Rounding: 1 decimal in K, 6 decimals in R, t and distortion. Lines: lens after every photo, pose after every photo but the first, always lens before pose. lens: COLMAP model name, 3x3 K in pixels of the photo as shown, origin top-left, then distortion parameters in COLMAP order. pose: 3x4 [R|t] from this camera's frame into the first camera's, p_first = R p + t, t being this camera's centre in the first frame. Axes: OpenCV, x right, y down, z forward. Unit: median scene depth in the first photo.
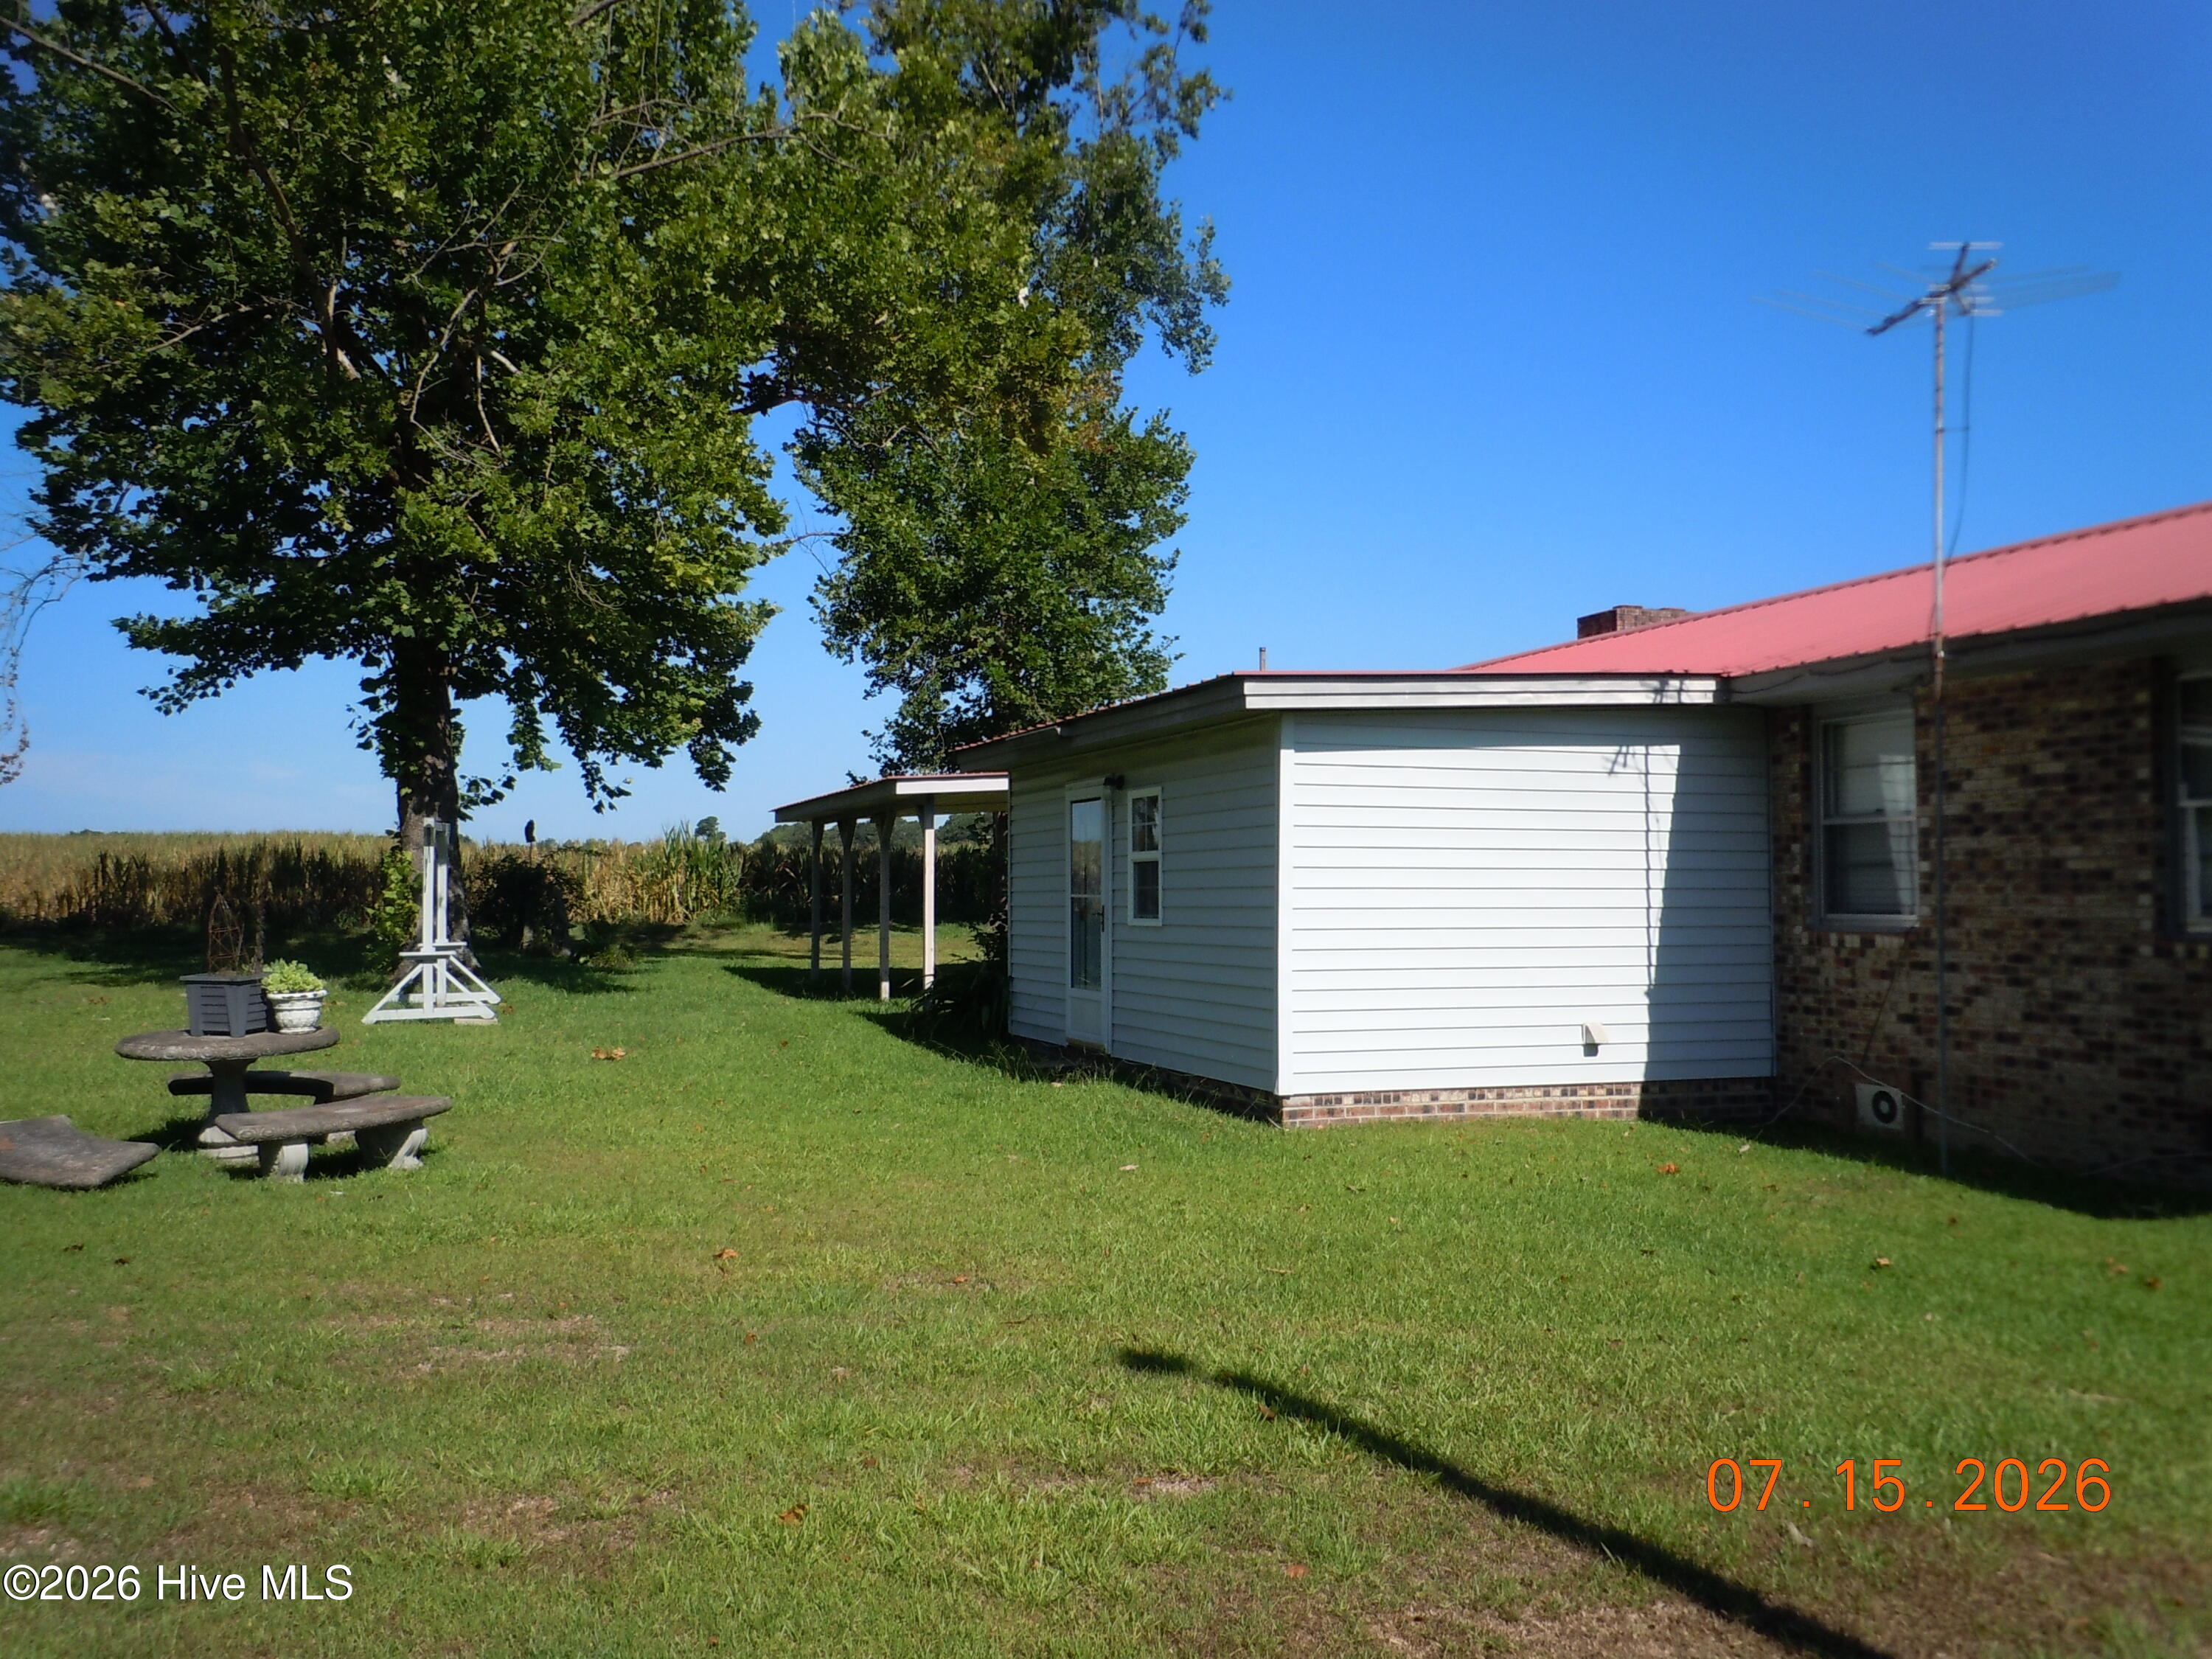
lens RADIAL K [[1866.1, 0, 1066.3], [0, 1866.1, 821.5], [0, 0, 1]] dist [0.070504, -0.126396]
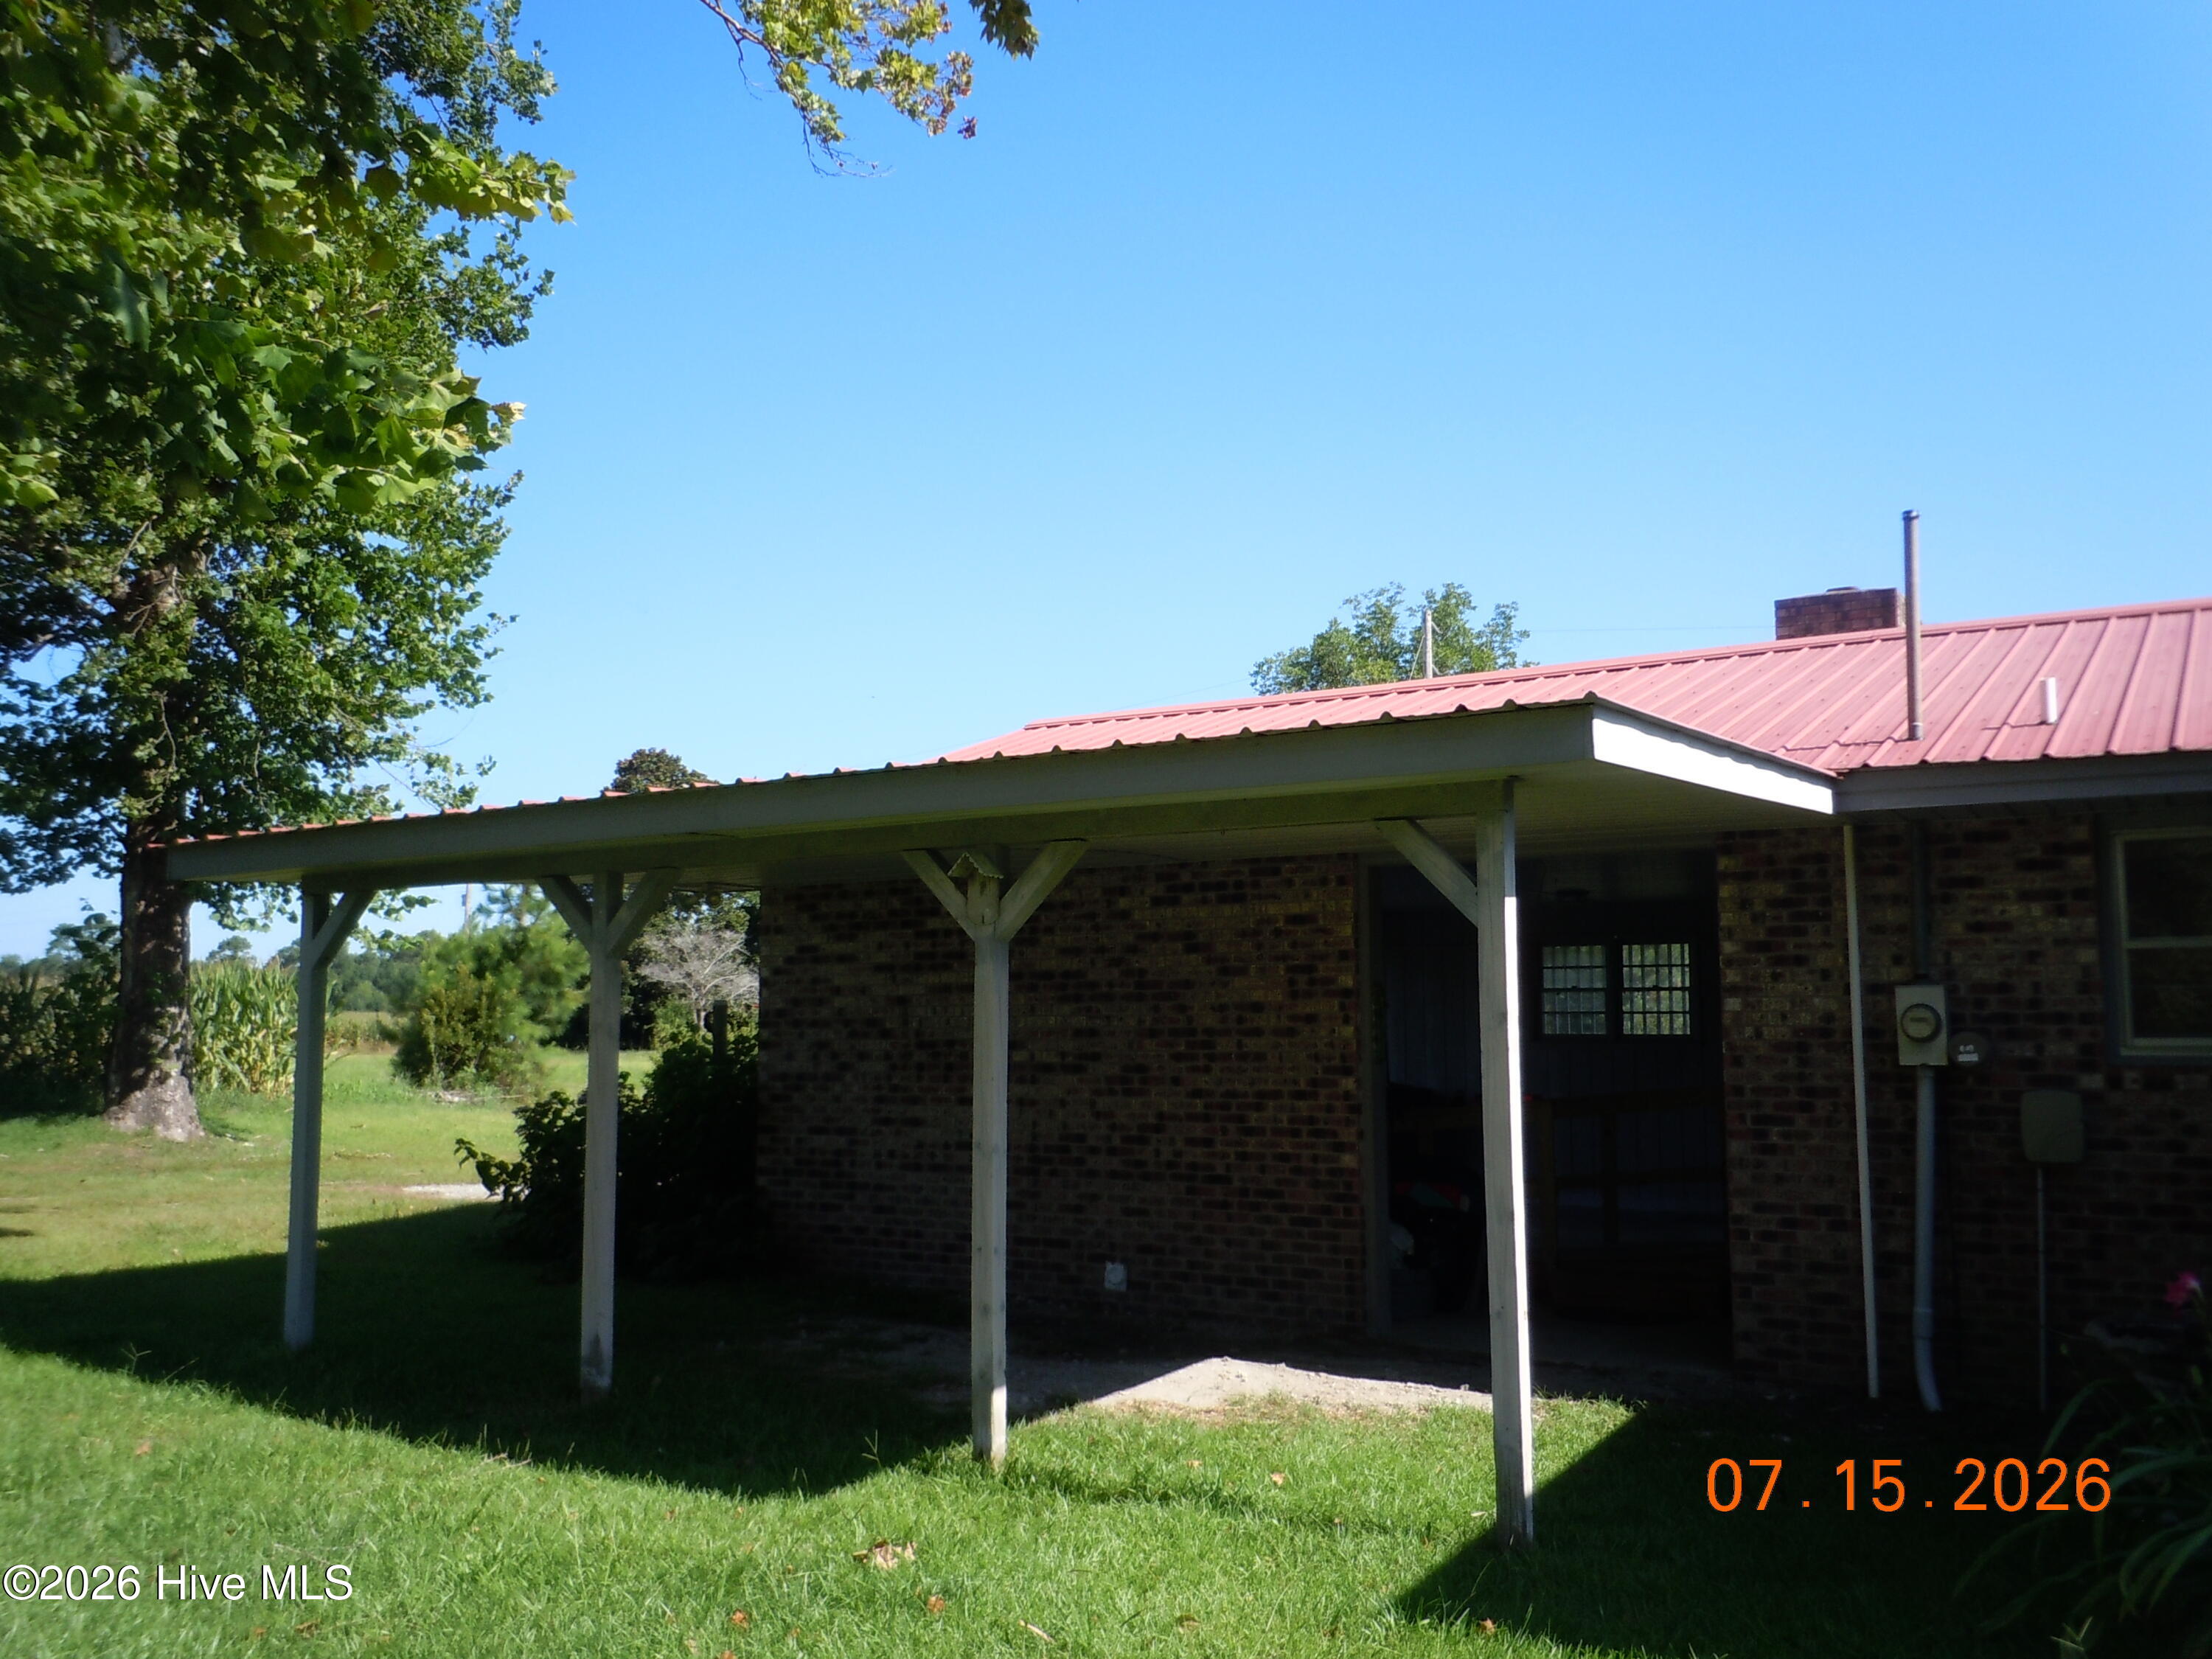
lens RADIAL K [[1866.1, 0, 1066.3], [0, 1866.1, 821.5], [0, 0, 1]] dist [0.070504, -0.126396]
pose [[0.777592, 0.068522, 0.625025, -0.569760], [-0.026779, 0.996751, -0.075960, 0.027404], [-0.628199, 0.042328, 0.776900, 1.417218]]
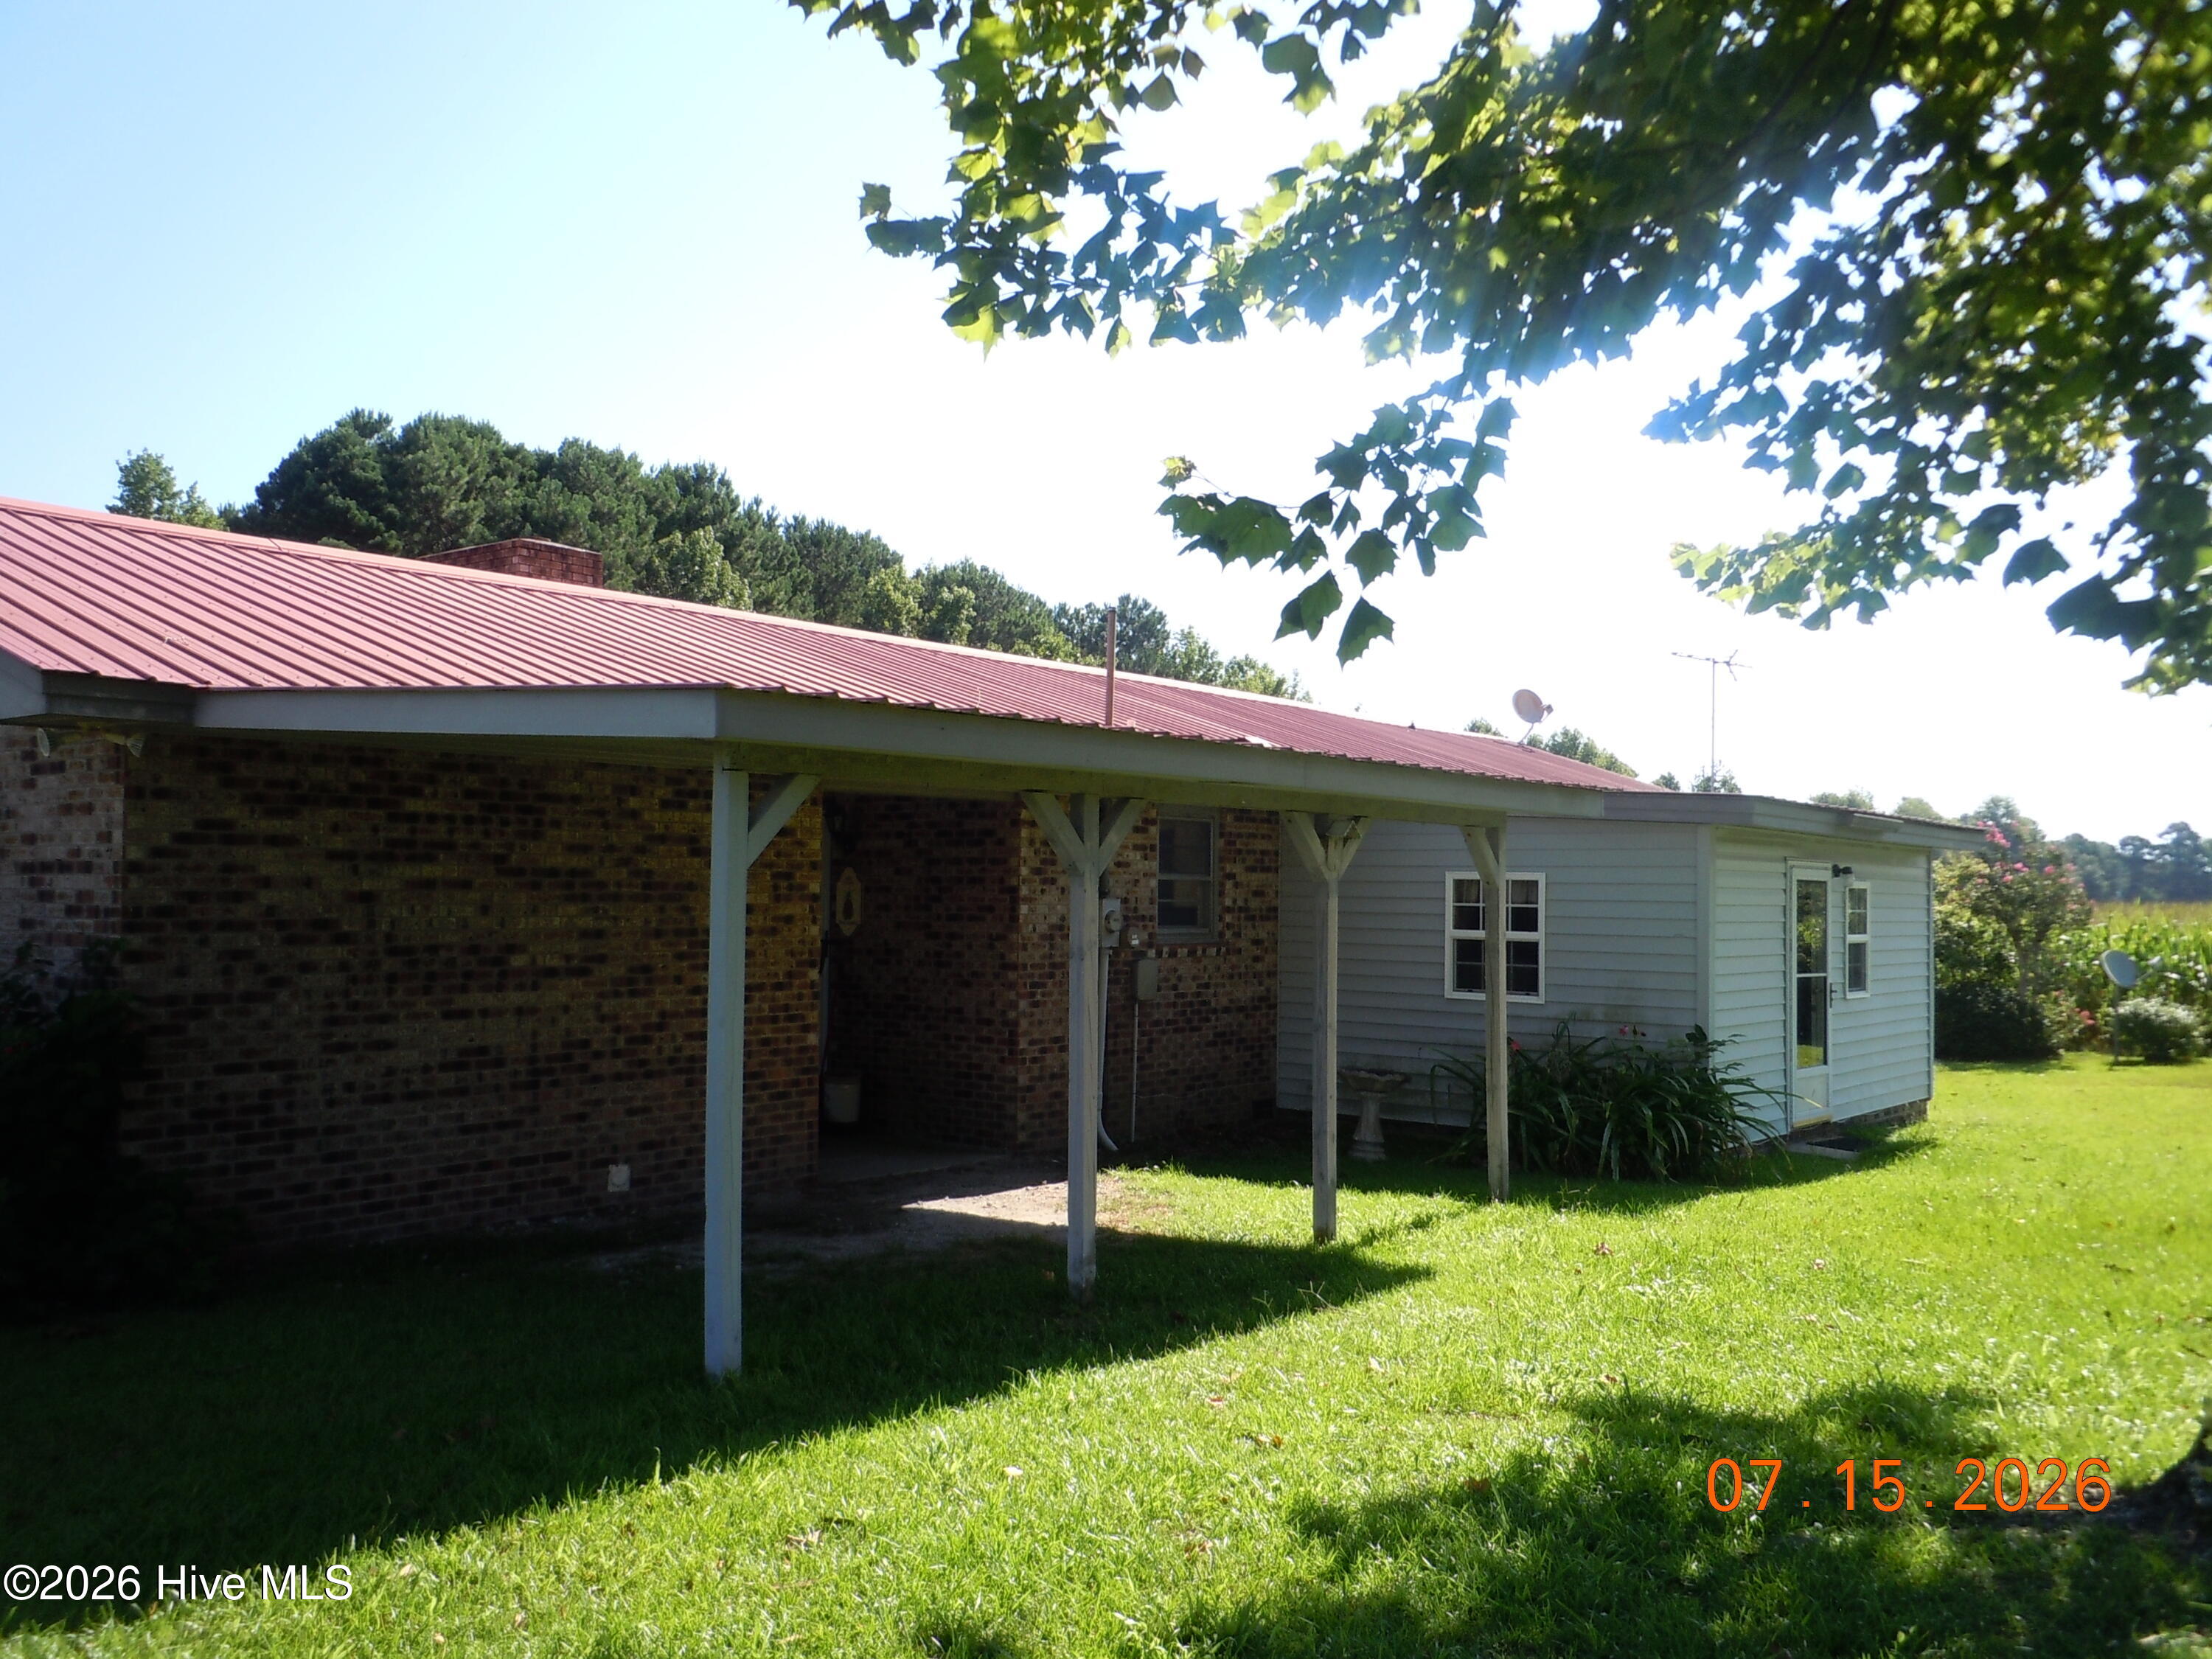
lens RADIAL K [[1866.1, 0, 1066.3], [0, 1866.1, 821.5], [0, 0, 1]] dist [0.070504, -0.126396]
pose [[-0.522781, 0.024583, 0.852113, -0.866545], [-0.051342, 0.996862, -0.060257, 0.051029], [-0.850920, -0.075250, -0.519878, 2.458283]]
